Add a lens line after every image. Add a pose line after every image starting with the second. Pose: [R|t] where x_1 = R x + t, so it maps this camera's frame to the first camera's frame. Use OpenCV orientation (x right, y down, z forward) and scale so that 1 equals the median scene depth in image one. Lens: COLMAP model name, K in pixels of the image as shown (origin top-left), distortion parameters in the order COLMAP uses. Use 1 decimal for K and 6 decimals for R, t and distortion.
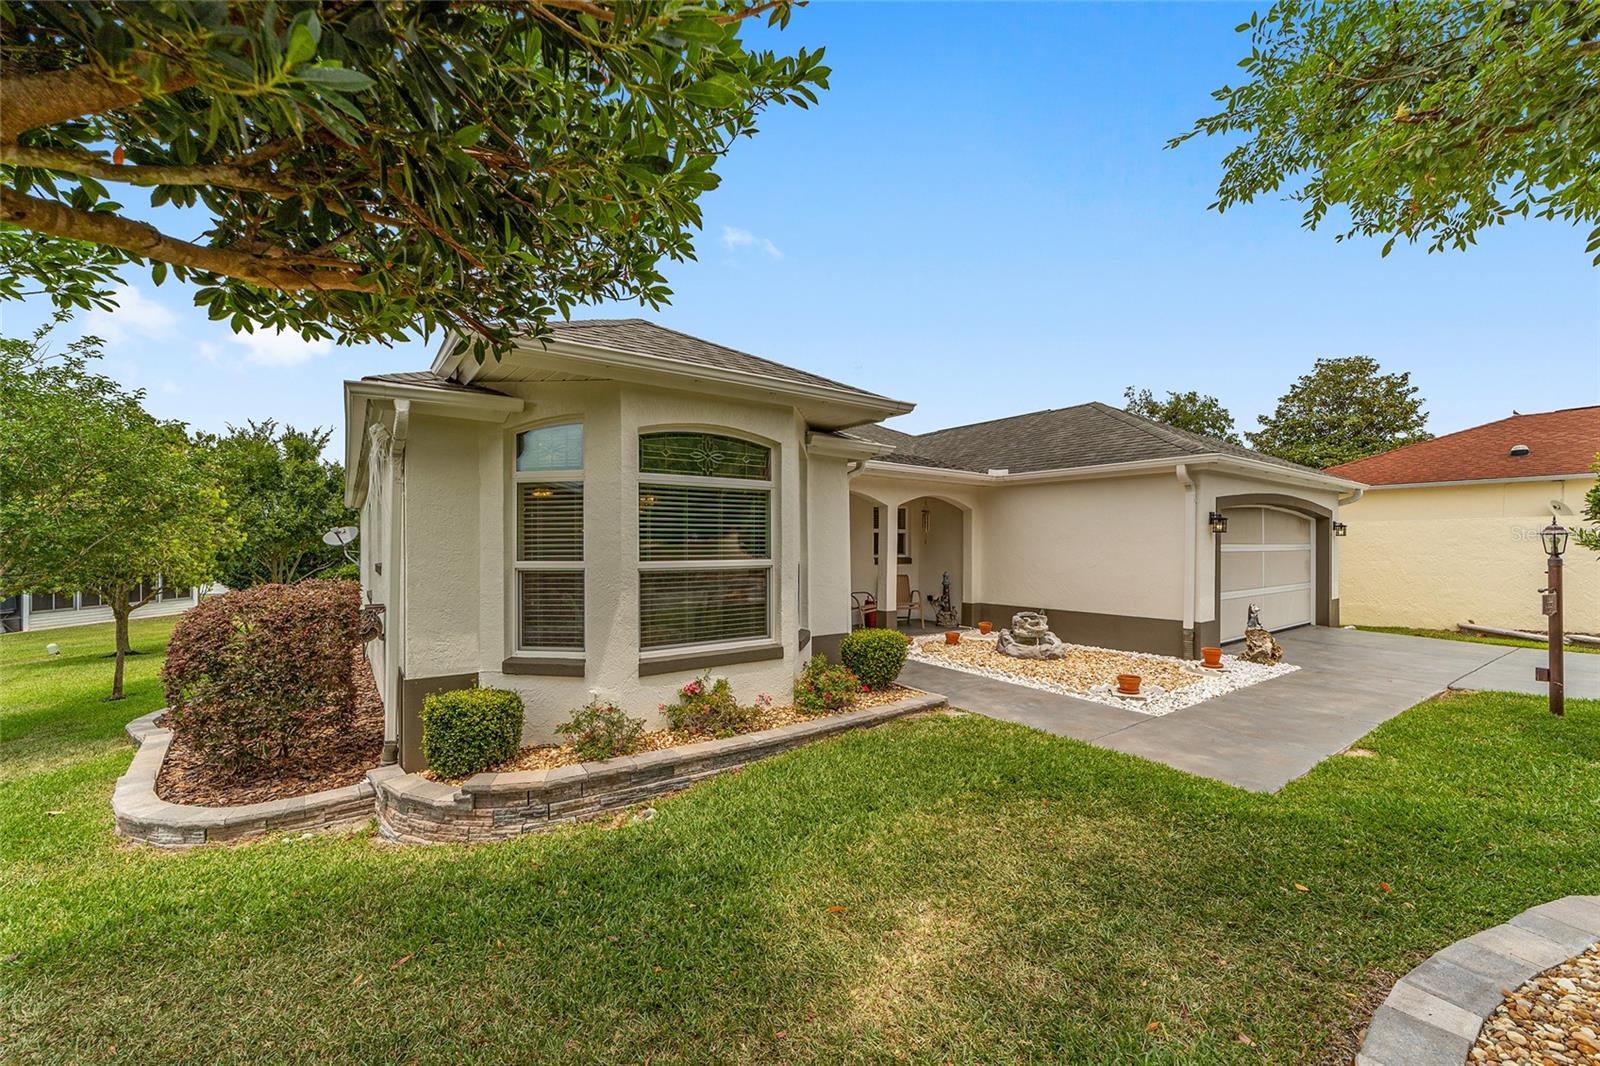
lens RADIAL K [[623.1, 0, 800.0], [0, 623.1, 533.0], [0, 0, 1]] dist [-0.015812, 0.007325]
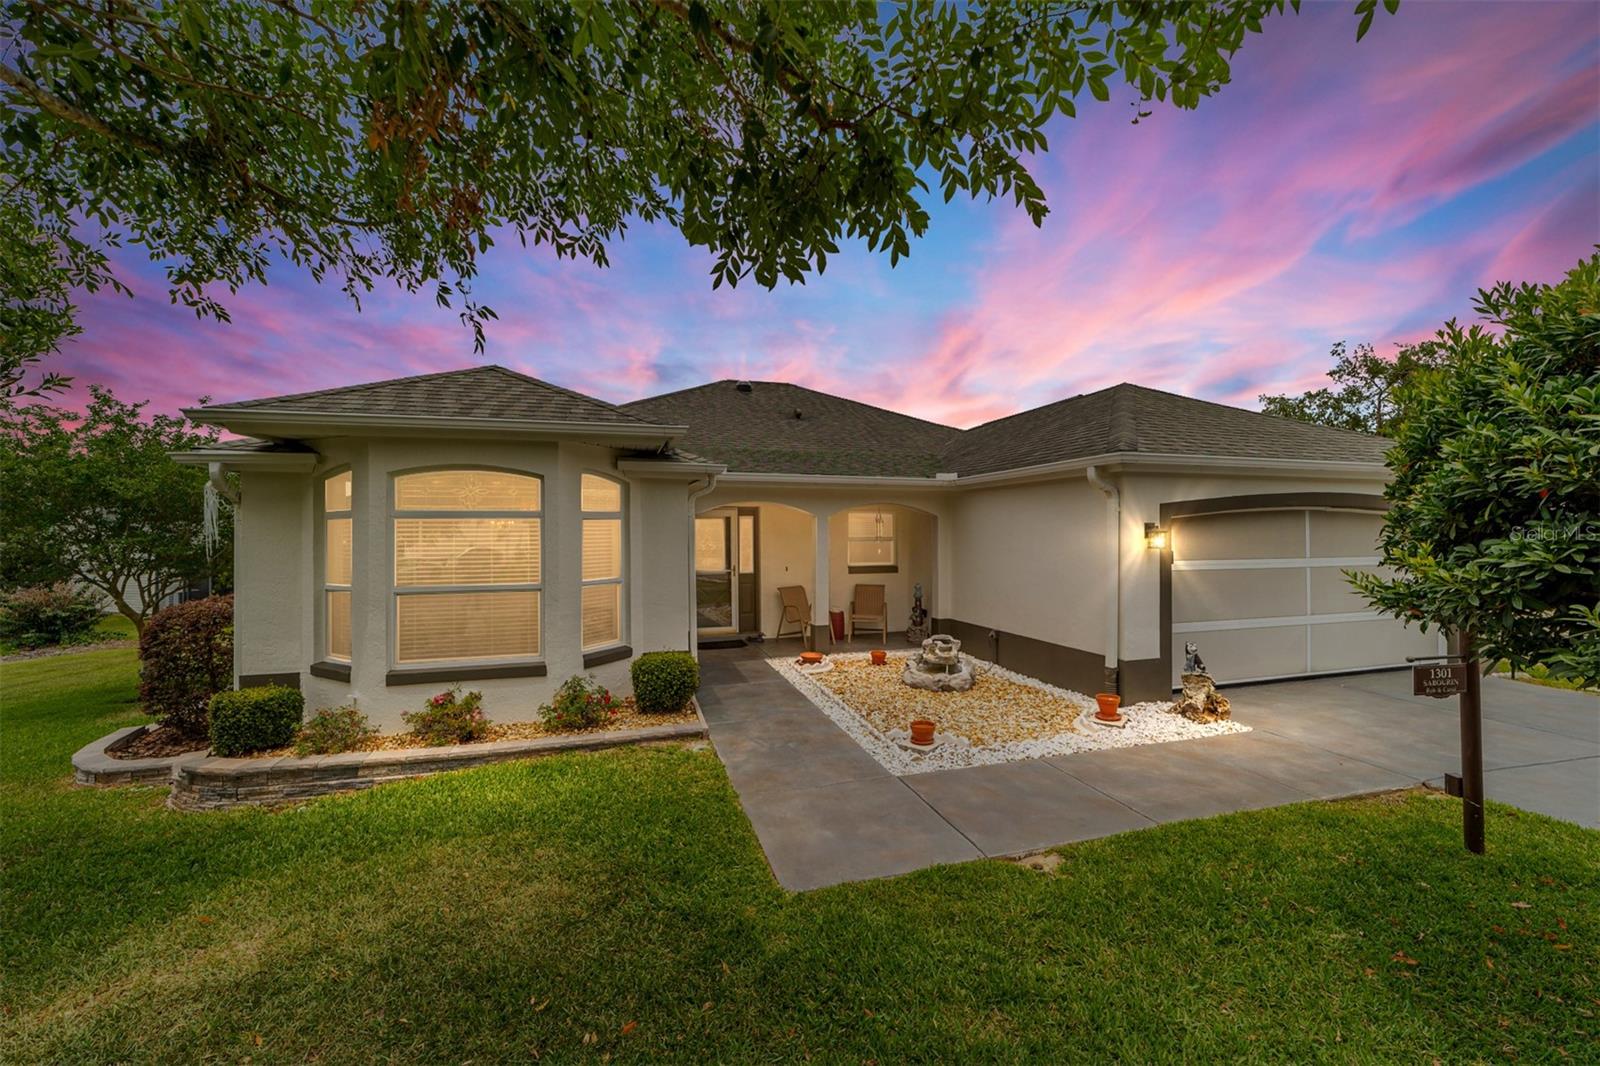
lens RADIAL K [[616.0, 0, 792.9], [0, 616.0, 536.0], [0, 0, 1]] dist [-0.019926, 0.009468]
pose [[0.946230, -0.001770, -0.323489, 0.729920], [0.007822, 0.999818, 0.017410, -0.052254], [0.323400, -0.019004, 0.946072, 0.160892]]
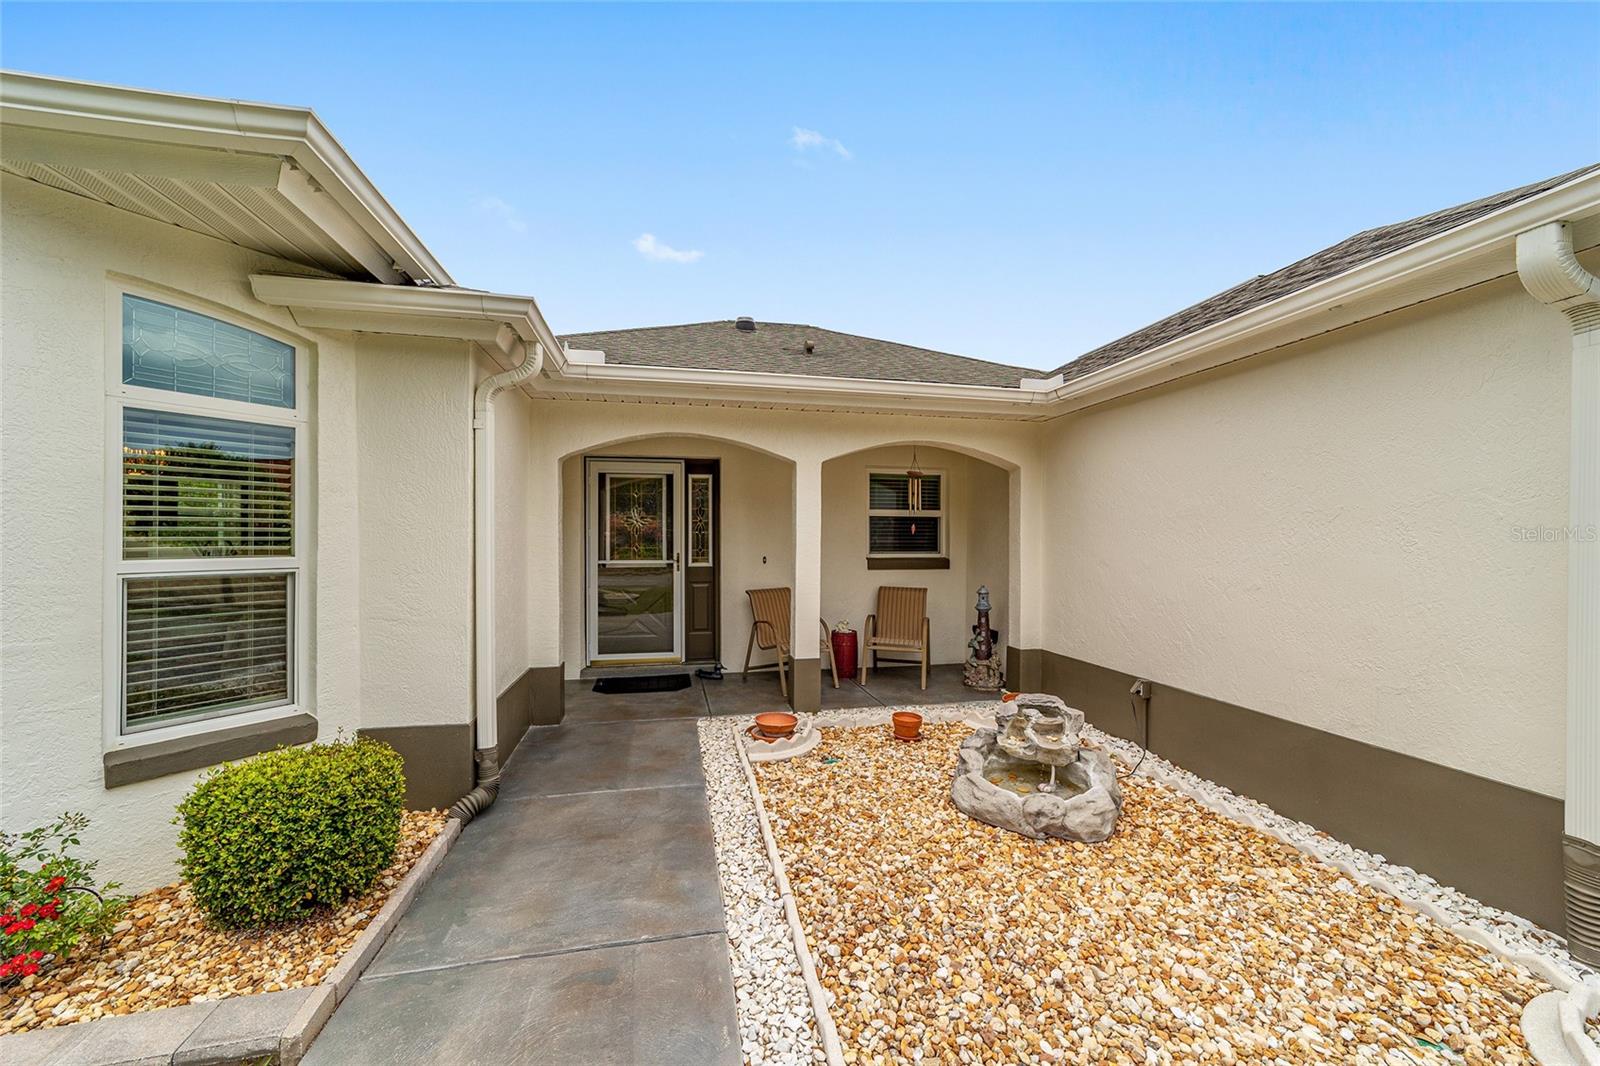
lens RADIAL K [[616.0, 0, 792.9], [0, 616.0, 536.0], [0, 0, 1]] dist [-0.019926, 0.009468]
pose [[0.913146, 0.001122, -0.407630, 0.621297], [0.002882, 0.999953, 0.009208, 0.027517], [0.407622, -0.009583, 0.913101, 0.914951]]
